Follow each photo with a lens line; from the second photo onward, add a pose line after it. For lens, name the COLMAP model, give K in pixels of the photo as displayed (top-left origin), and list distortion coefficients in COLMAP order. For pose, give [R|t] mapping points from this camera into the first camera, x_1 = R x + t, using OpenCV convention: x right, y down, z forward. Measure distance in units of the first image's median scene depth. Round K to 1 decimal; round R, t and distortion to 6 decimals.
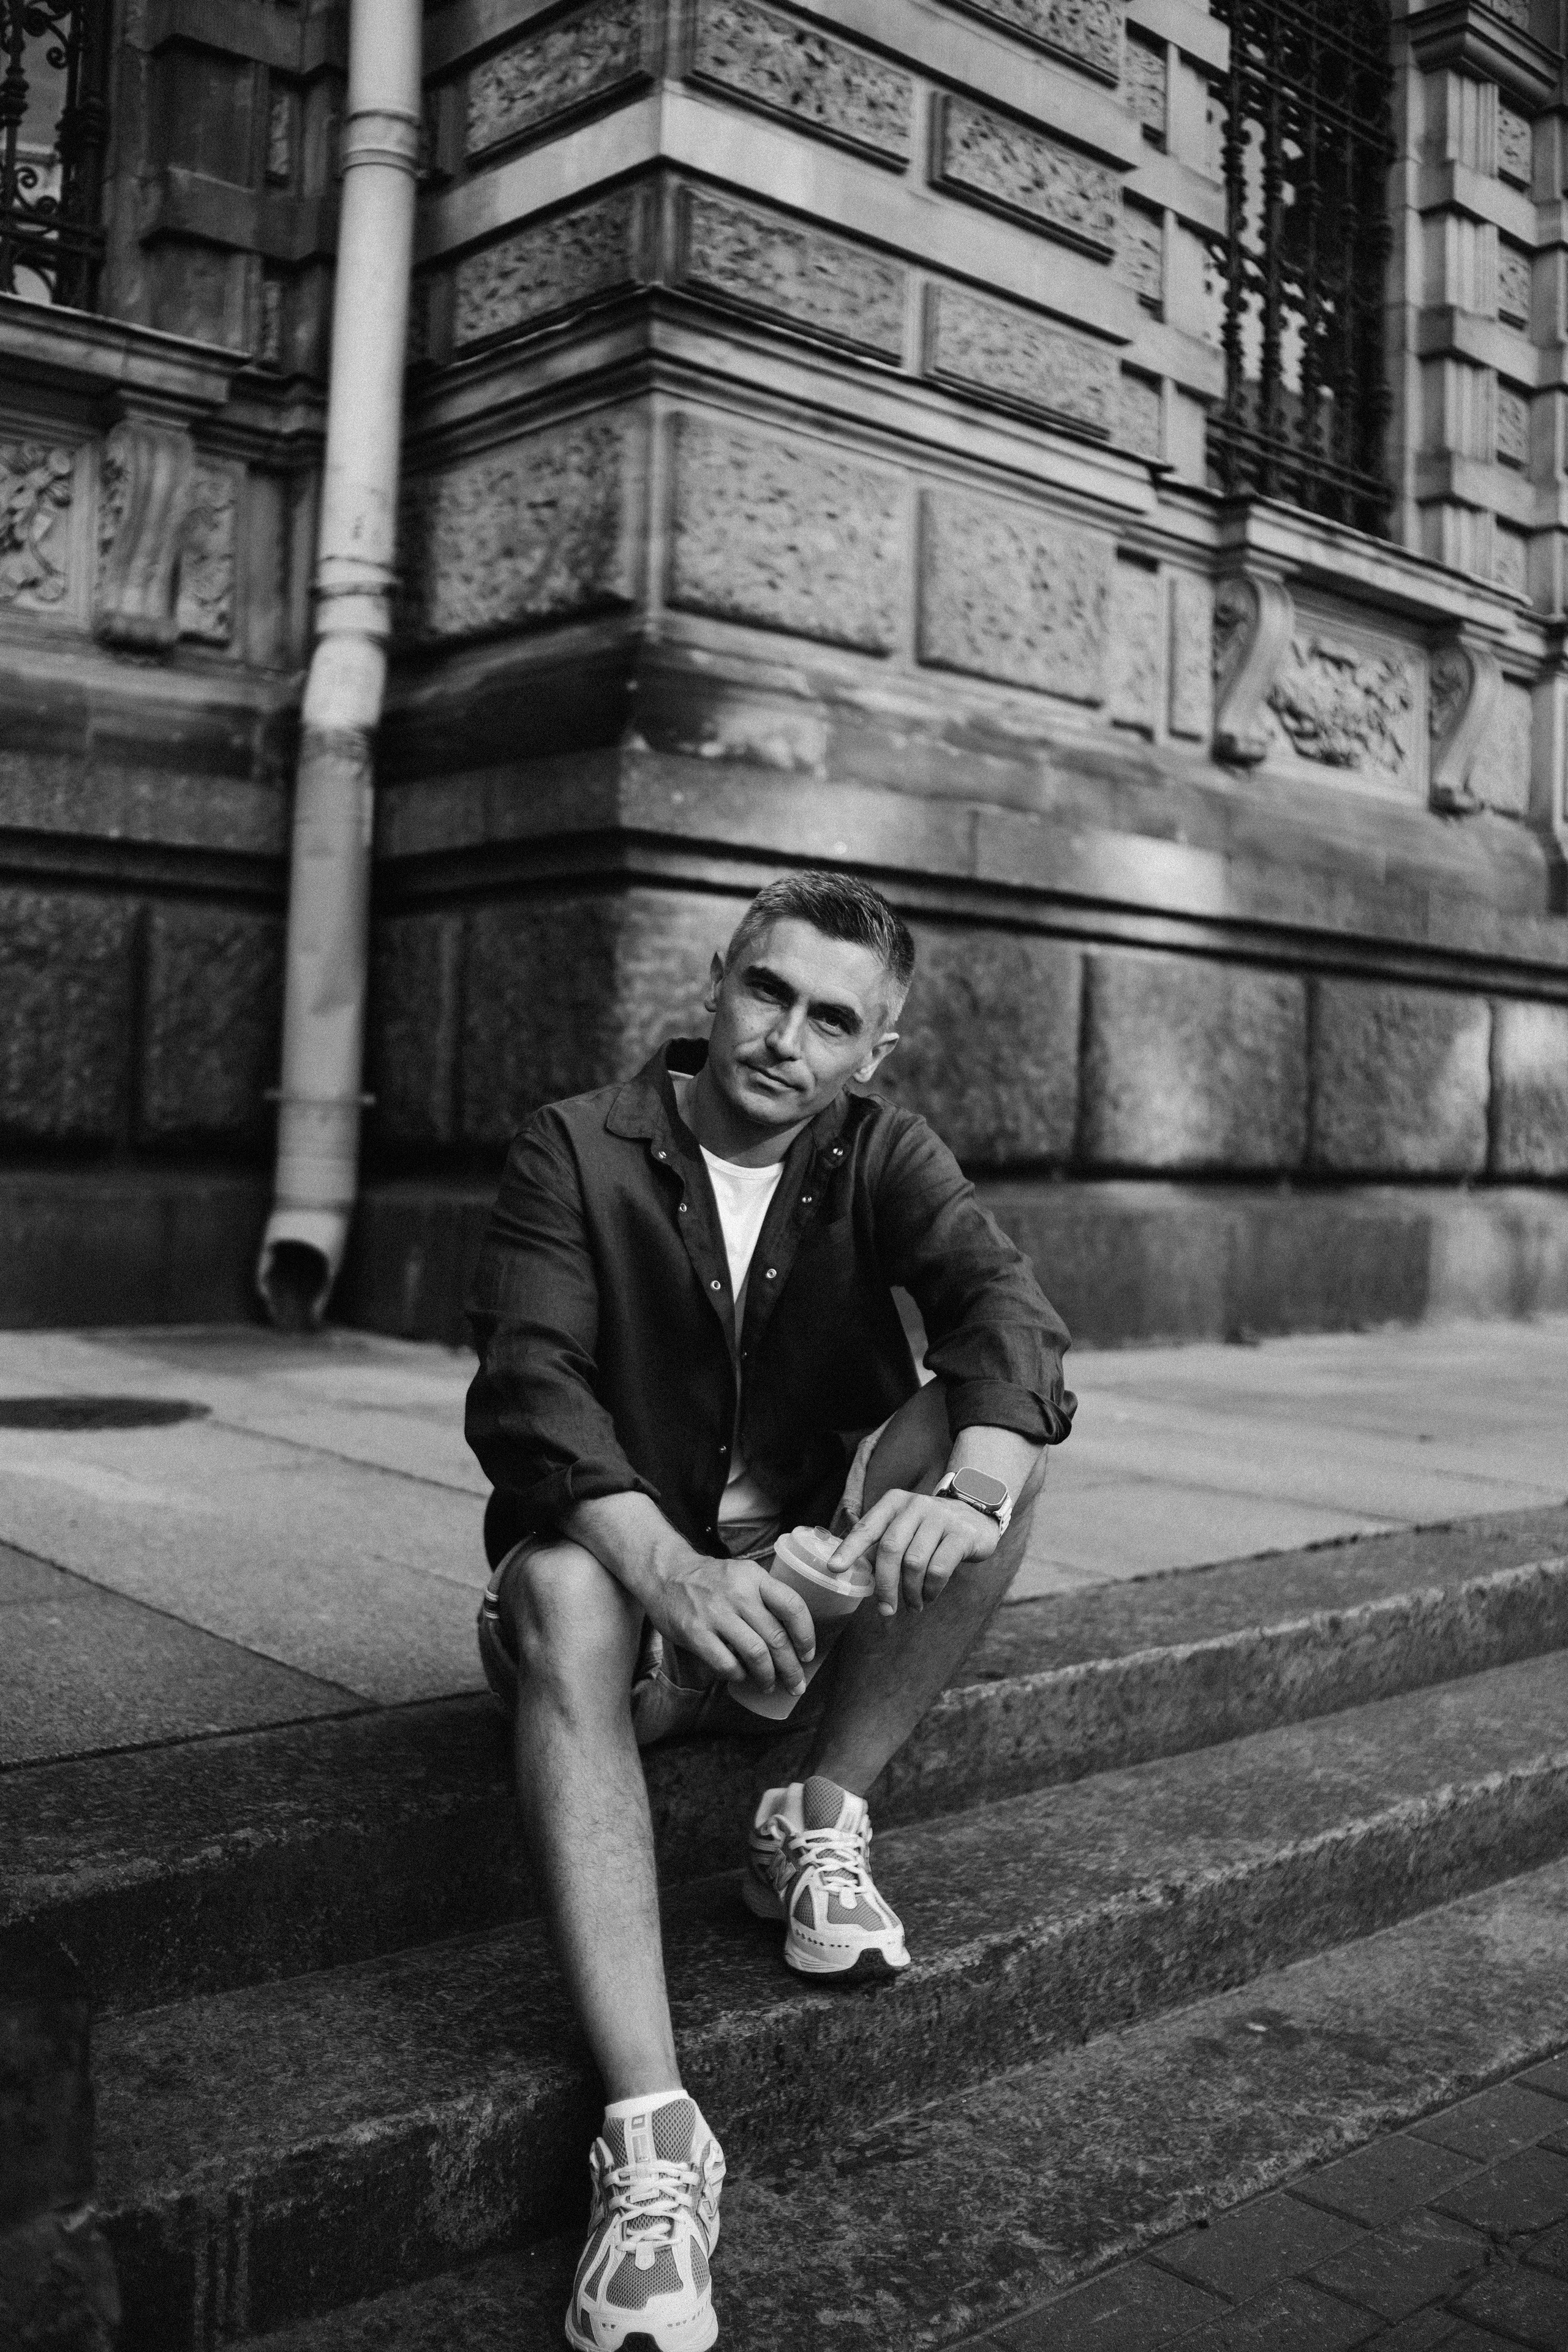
lens RADIAL K [[2340.5, 0, 784.6], [0, 2340.5, 1145.3], [0, 0, 1]] dist [-0.155457, 0.119717]
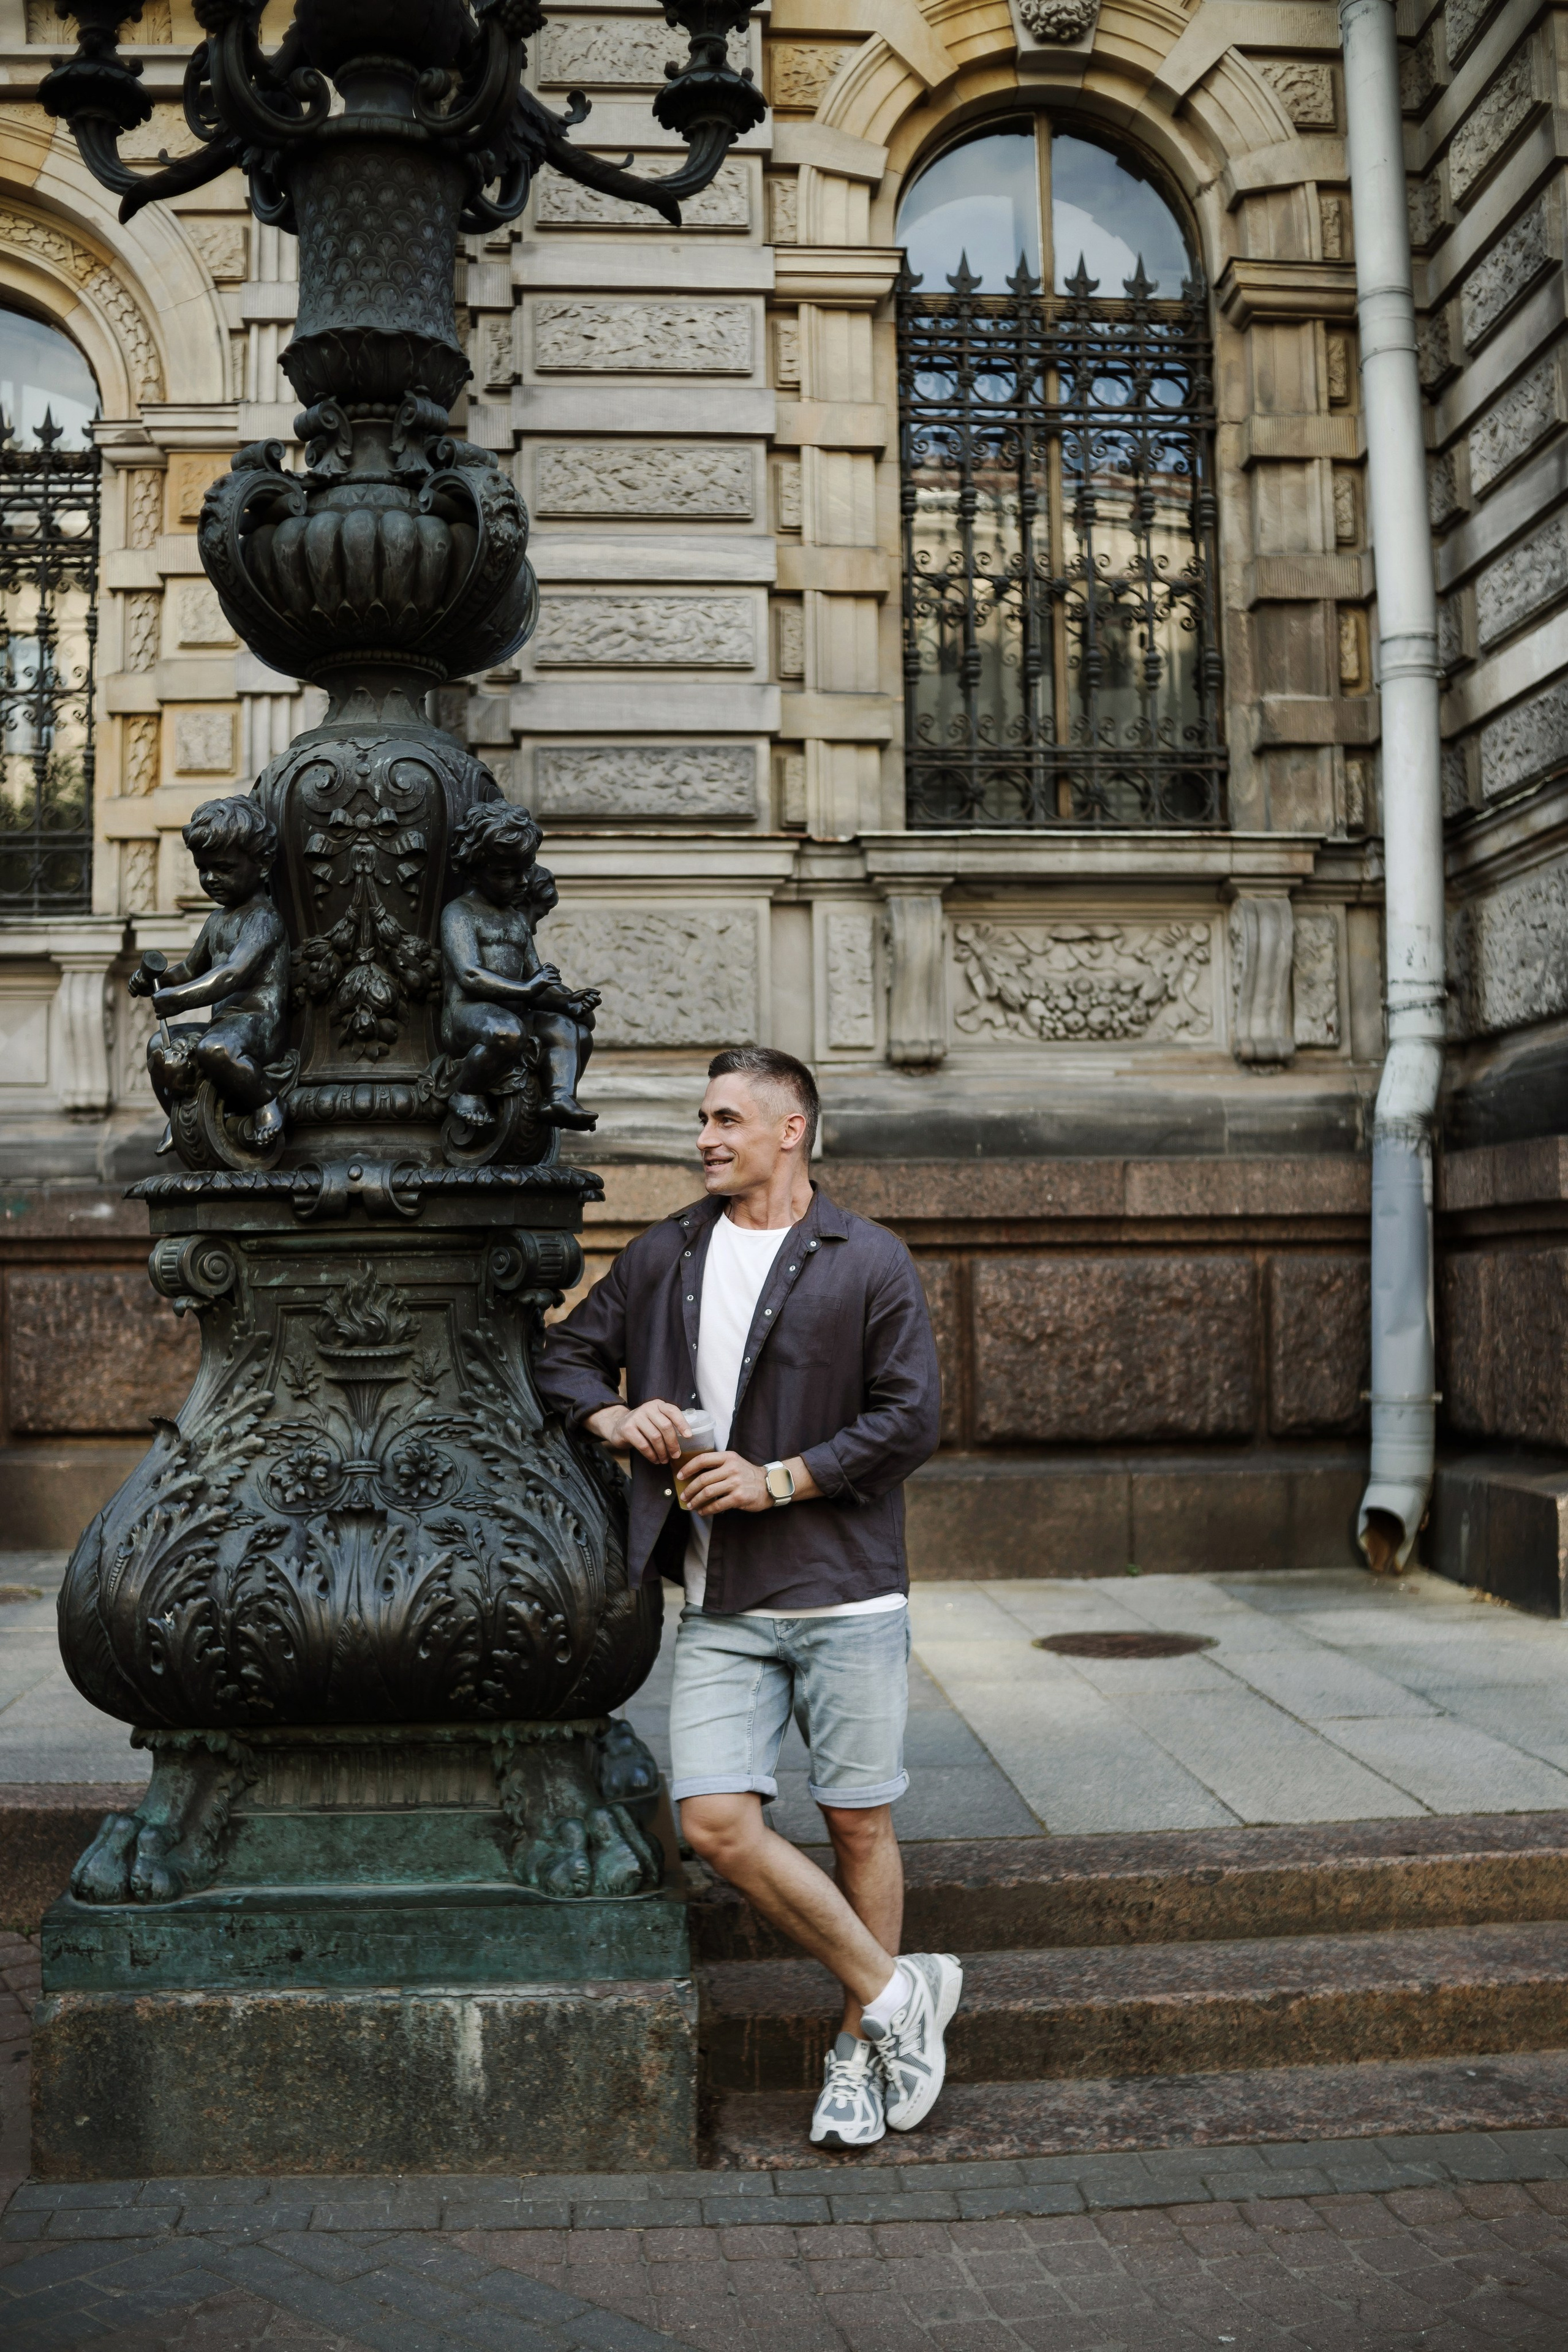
lens RADIAL K [[2332.9, 0, 787.4], [0, 2332.9, 1133.3], [0, 0, 1]] dist [-0.144377, 0.101760]
pose [[0.790276, -0.078047, -0.607761, 0.330918], [0.032777, 0.995819, -0.085261, -0.068959], [0.611874, 0.047459, 0.789530, -0.253165]]
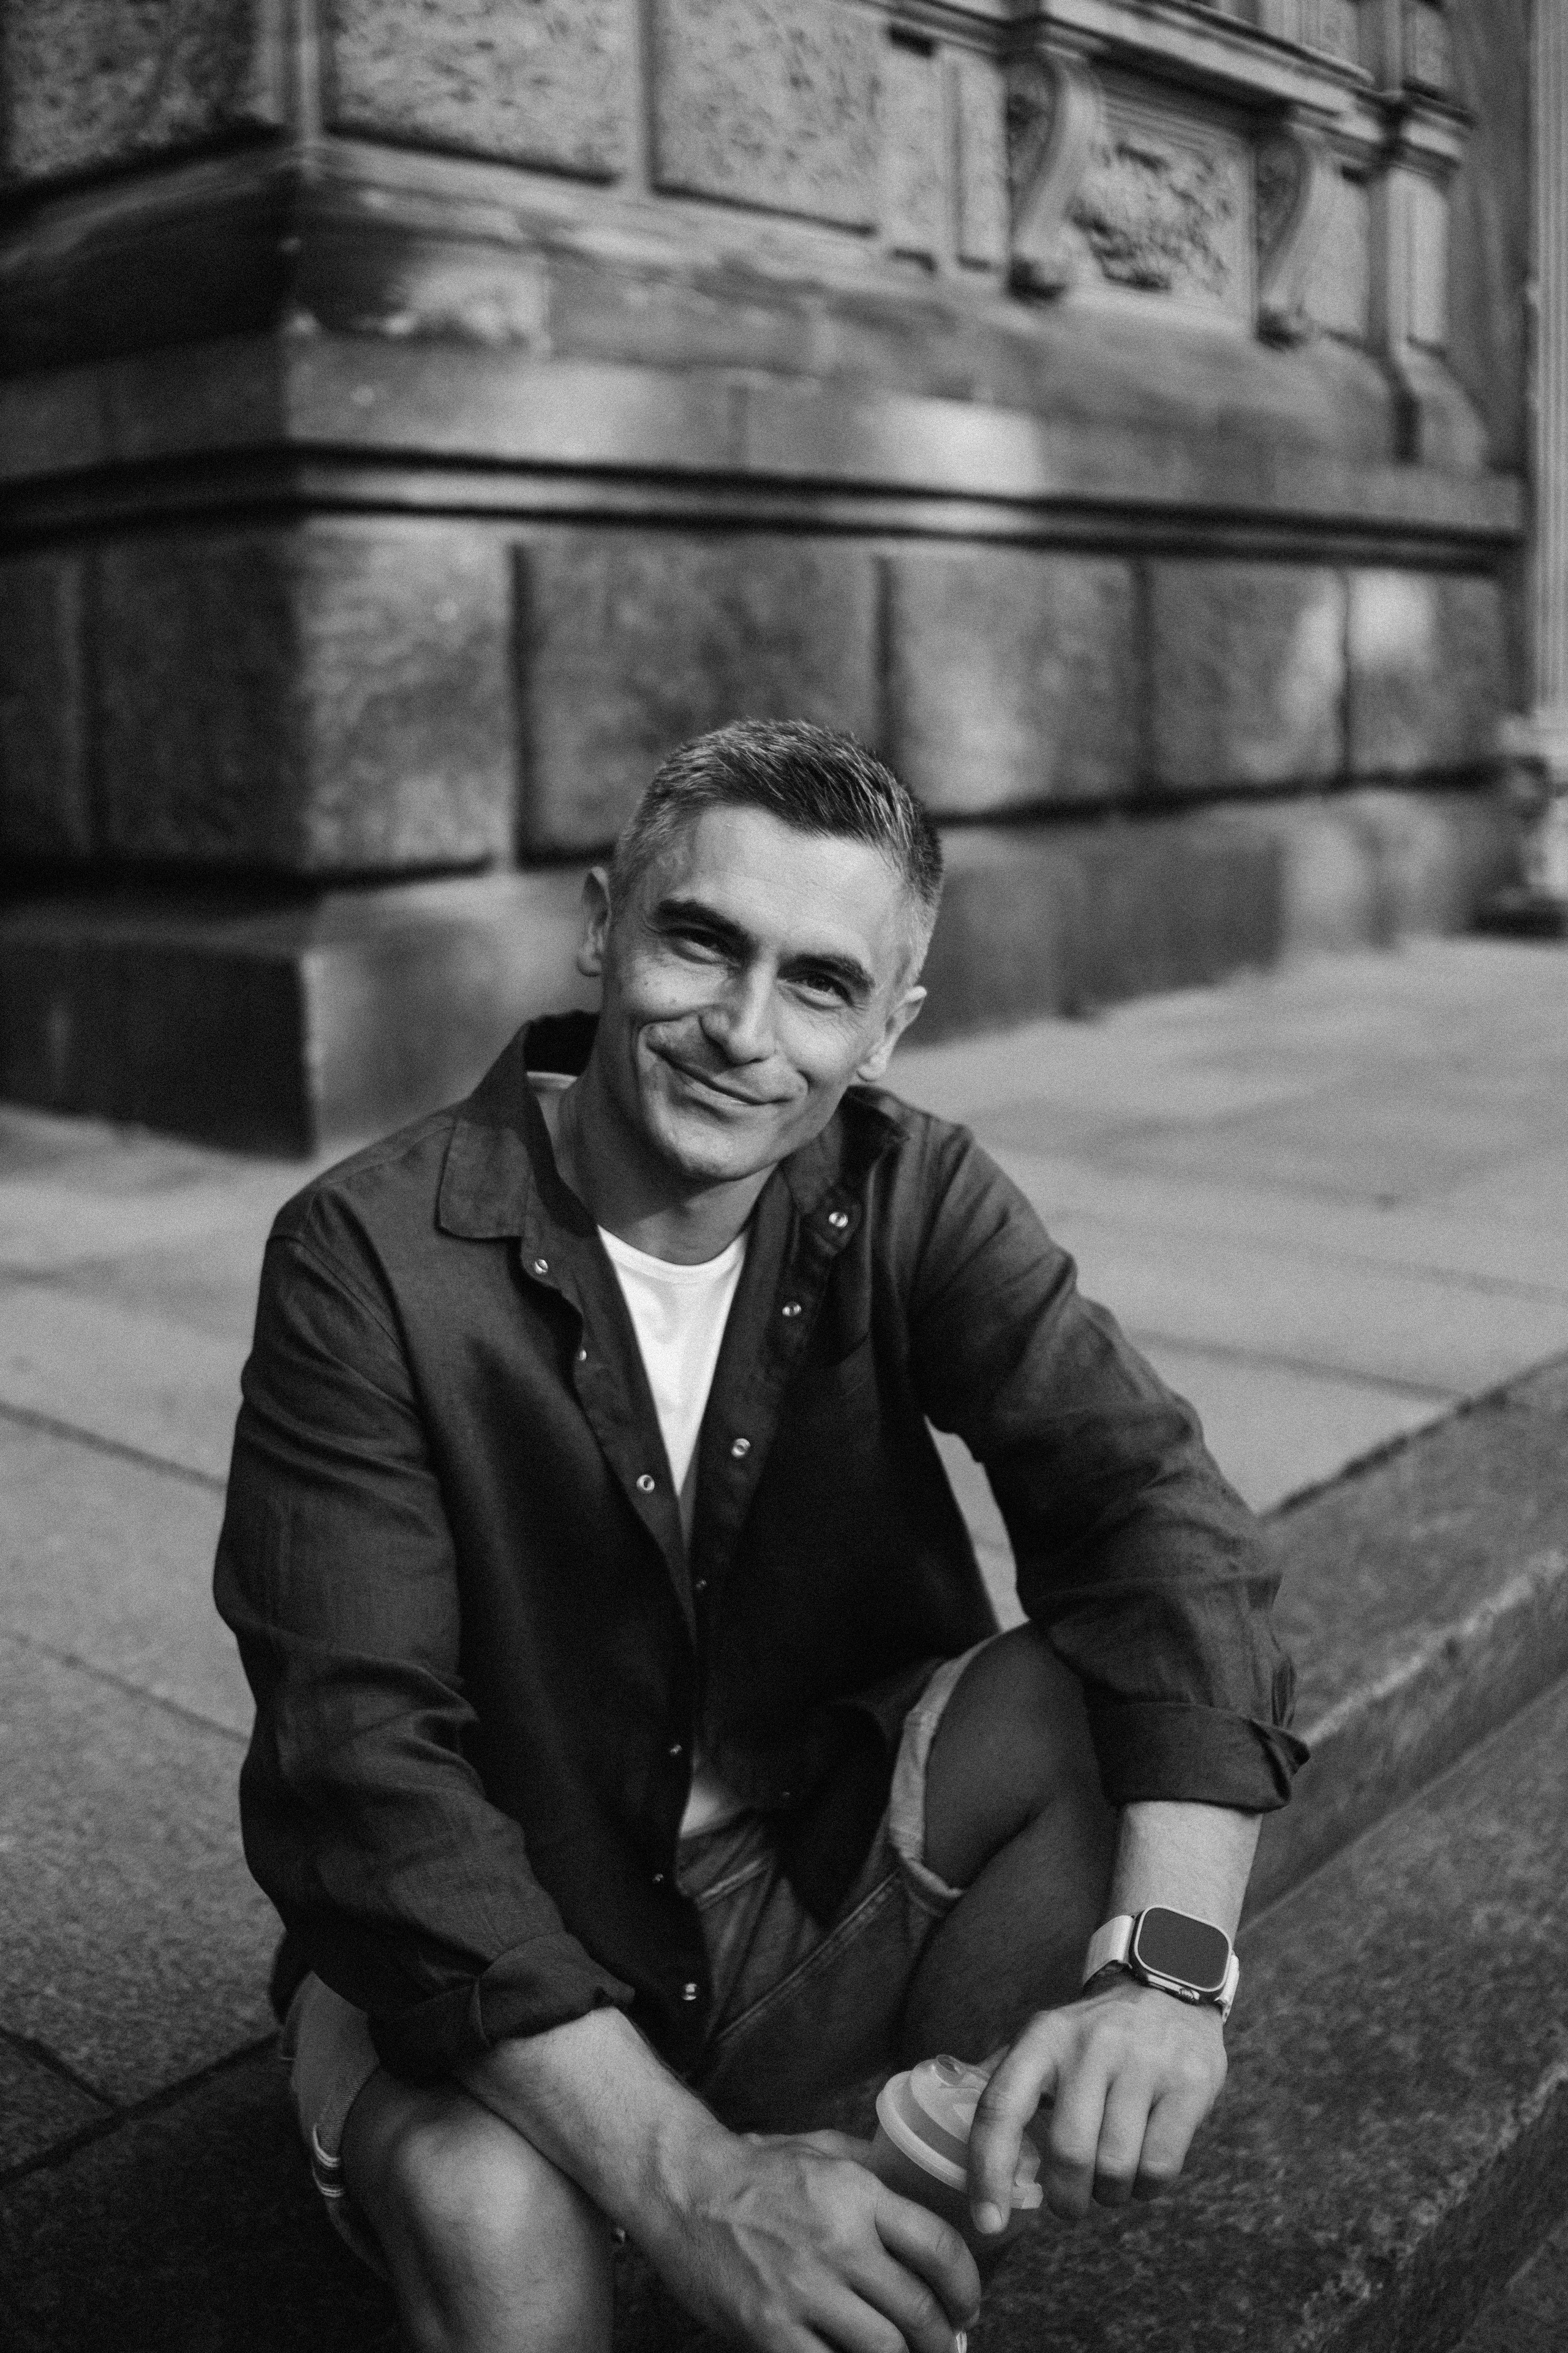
lens RADIAL K [[2526.0, 0, 743.1], [0, 2526.0, 1057.6], [0, 0, 1]] dist [-0.133453, 0.041805]
pose [[0.991564, -0.068932, 0.109768, -0.024668], [0.051621, 0.986816, 0.153396, -0.050442], [-0.118895, -0.146436, 0.982049, 0.147848]]
